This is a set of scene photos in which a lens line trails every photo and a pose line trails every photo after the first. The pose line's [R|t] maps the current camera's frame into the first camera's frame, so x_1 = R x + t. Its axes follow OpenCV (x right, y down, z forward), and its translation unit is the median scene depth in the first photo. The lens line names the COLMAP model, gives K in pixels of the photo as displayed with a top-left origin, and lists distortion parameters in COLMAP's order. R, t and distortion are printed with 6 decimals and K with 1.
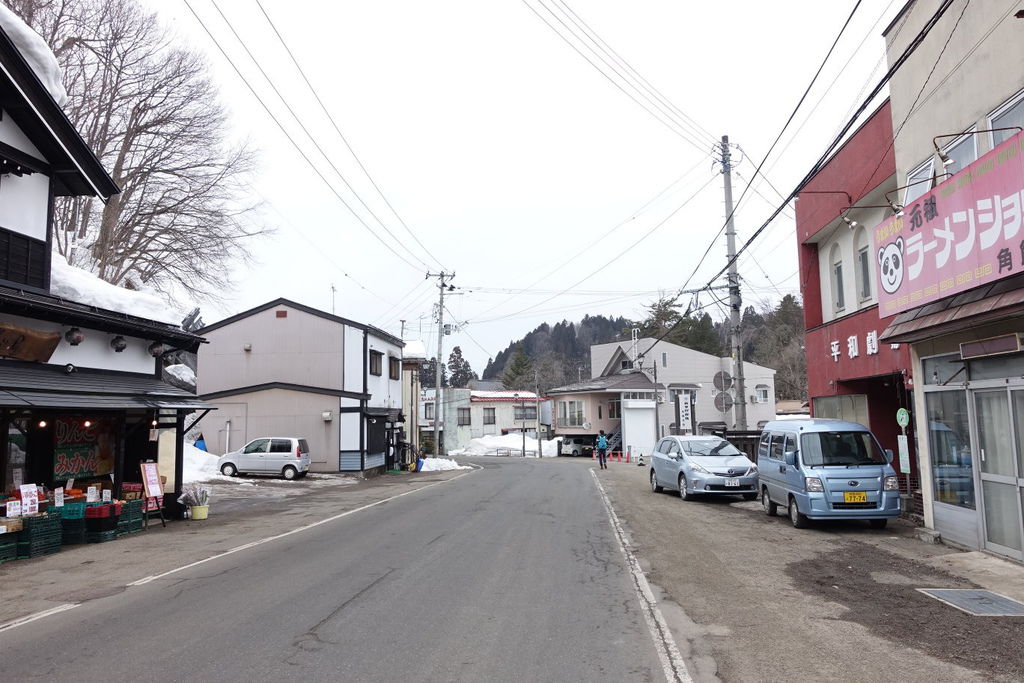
lens RADIAL K [[730.9, 0, 512.0], [0, 730.9, 341.5], [0, 0, 1]] dist [0.004386, 0.002412]
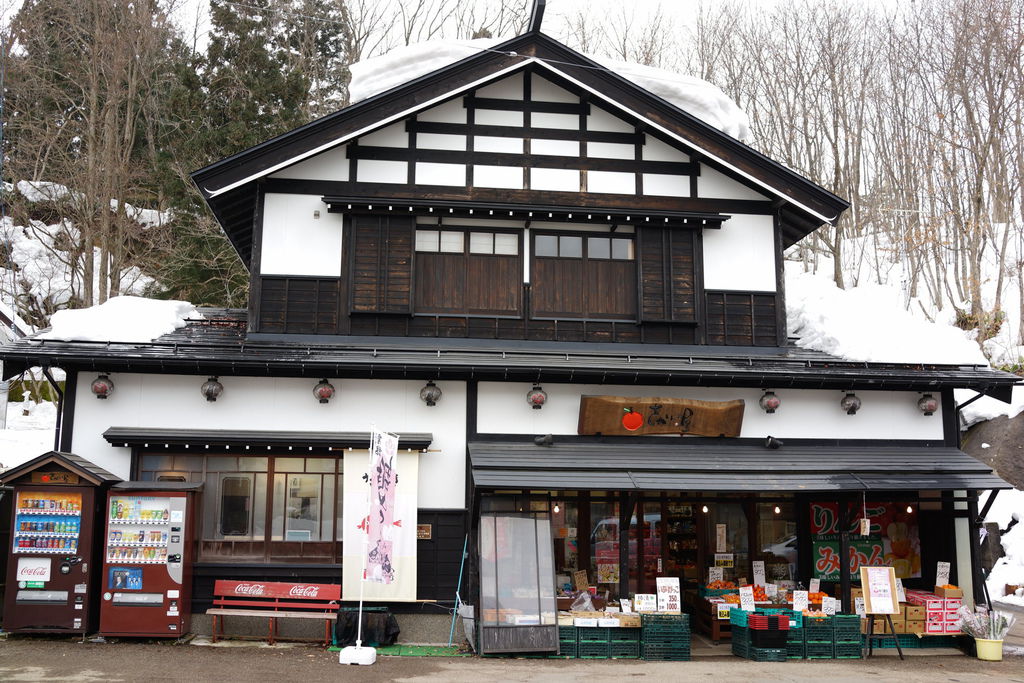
lens RADIAL K [[984.9, 0, 512.0], [0, 984.9, 341.5], [0, 0, 1]] dist [-0.059582, -0.007726]
pose [[0.200087, -0.151700, -0.967963, 0.414898], [0.095617, 0.986249, -0.134800, 0.046759], [0.975101, -0.065581, 0.211840, 0.494885]]
